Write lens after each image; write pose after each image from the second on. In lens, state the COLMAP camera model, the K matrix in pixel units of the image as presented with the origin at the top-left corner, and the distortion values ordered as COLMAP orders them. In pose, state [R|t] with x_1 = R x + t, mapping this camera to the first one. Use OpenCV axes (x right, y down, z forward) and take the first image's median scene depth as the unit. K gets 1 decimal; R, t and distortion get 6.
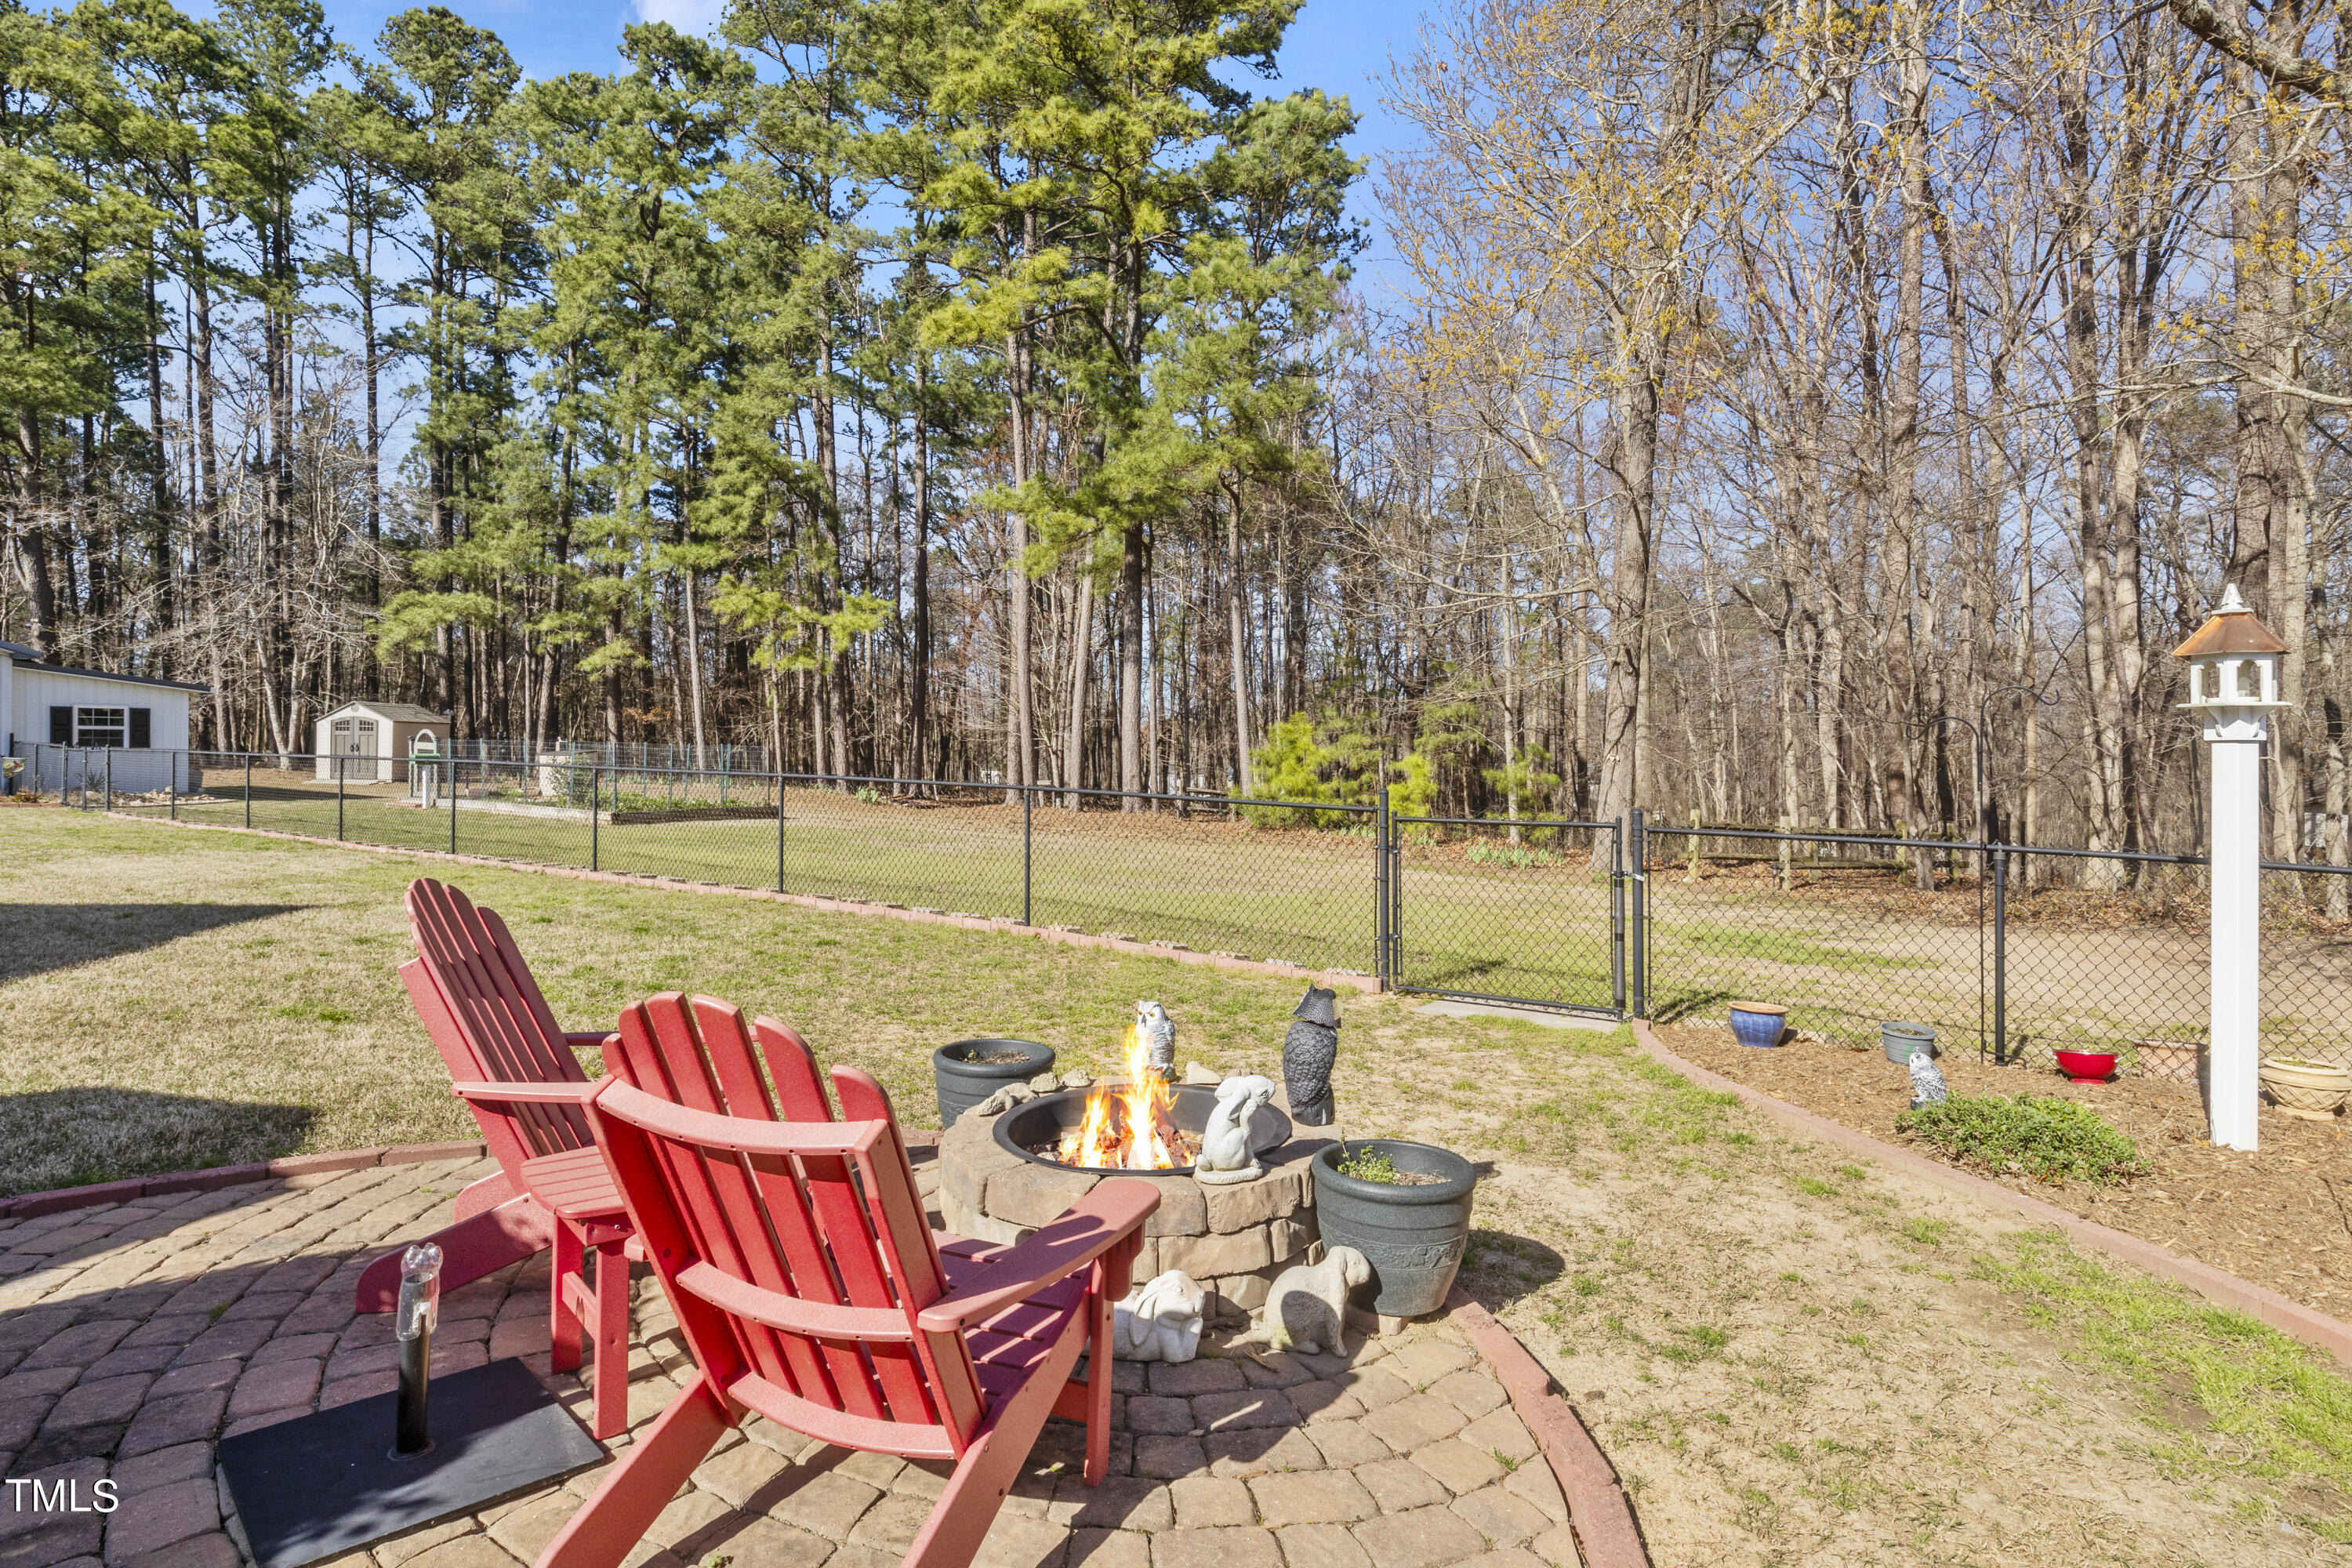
lens RADIAL K [[1198.2, 0, 1176.4], [0, 1198.2, 764.5], [0, 0, 1]] dist [-0.013569, 0.004232]
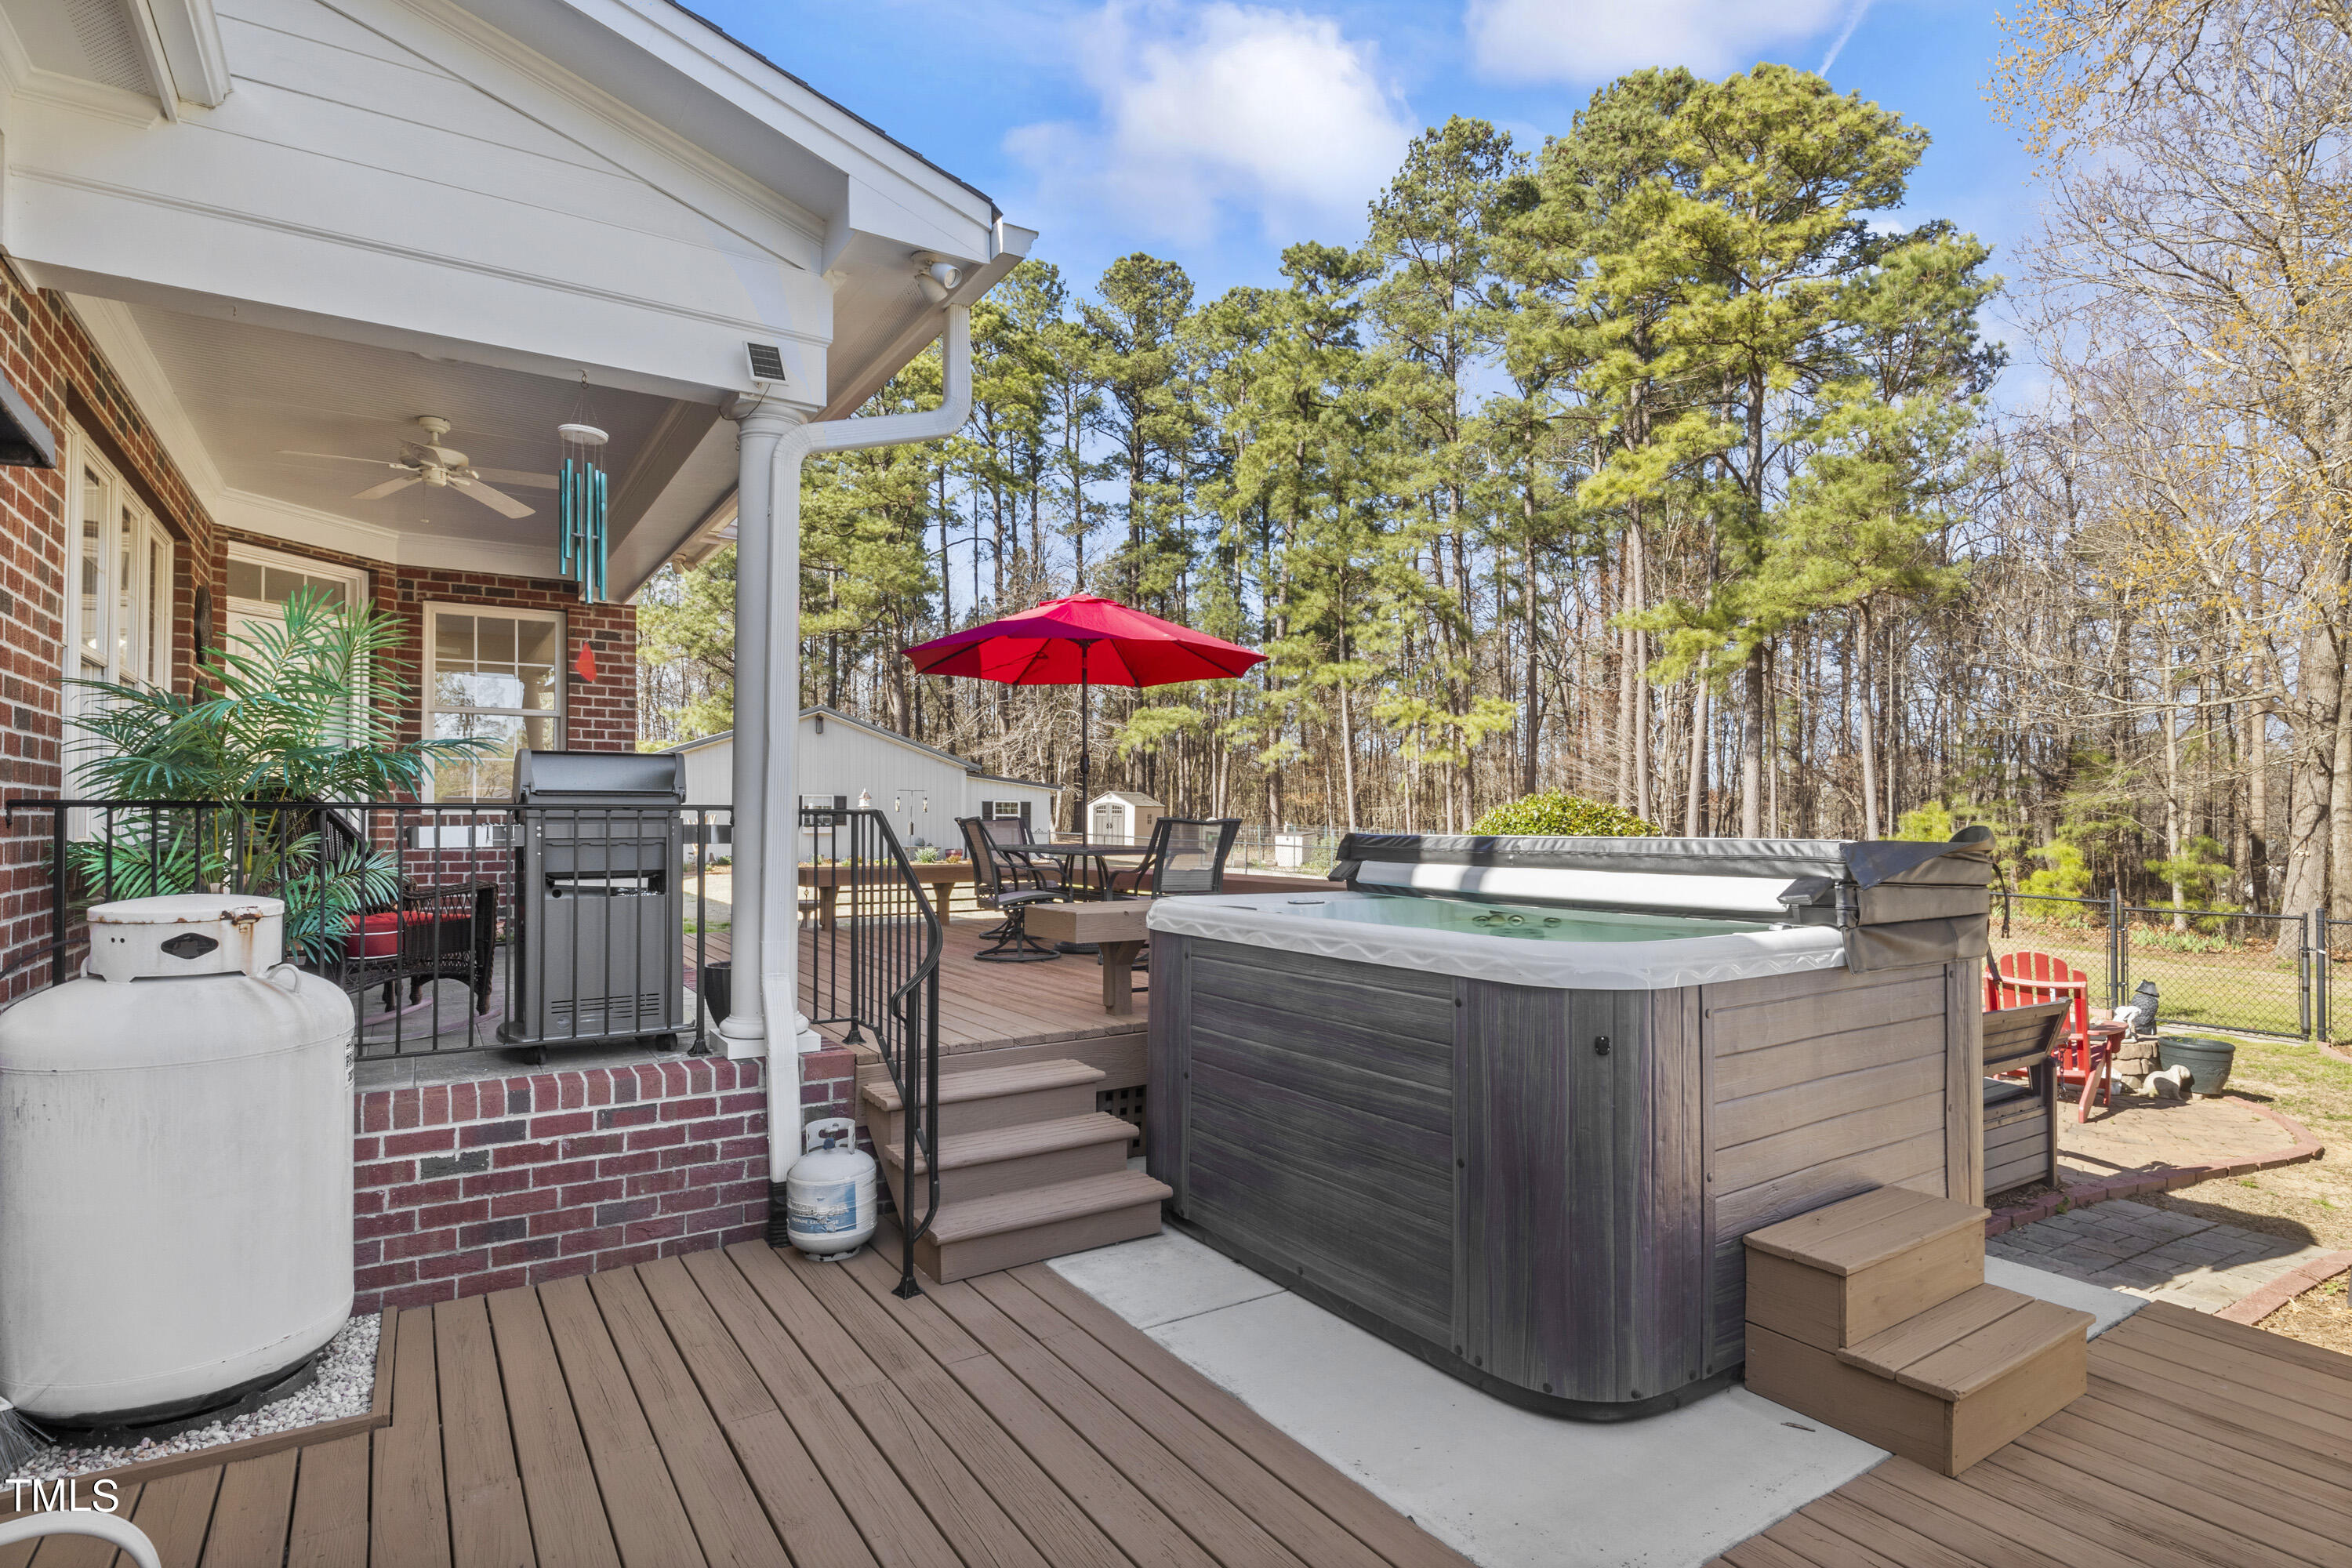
lens RADIAL K [[1198.2, 0, 1175.9], [0, 1198.2, 802.2], [0, 0, 1]] dist [-0.013569, 0.004232]
pose [[0.917162, -0.000845, -0.398514, -0.088157], [-0.008212, 0.999745, -0.021020, -0.013764], [0.398431, 0.022551, 0.916921, -0.245232]]
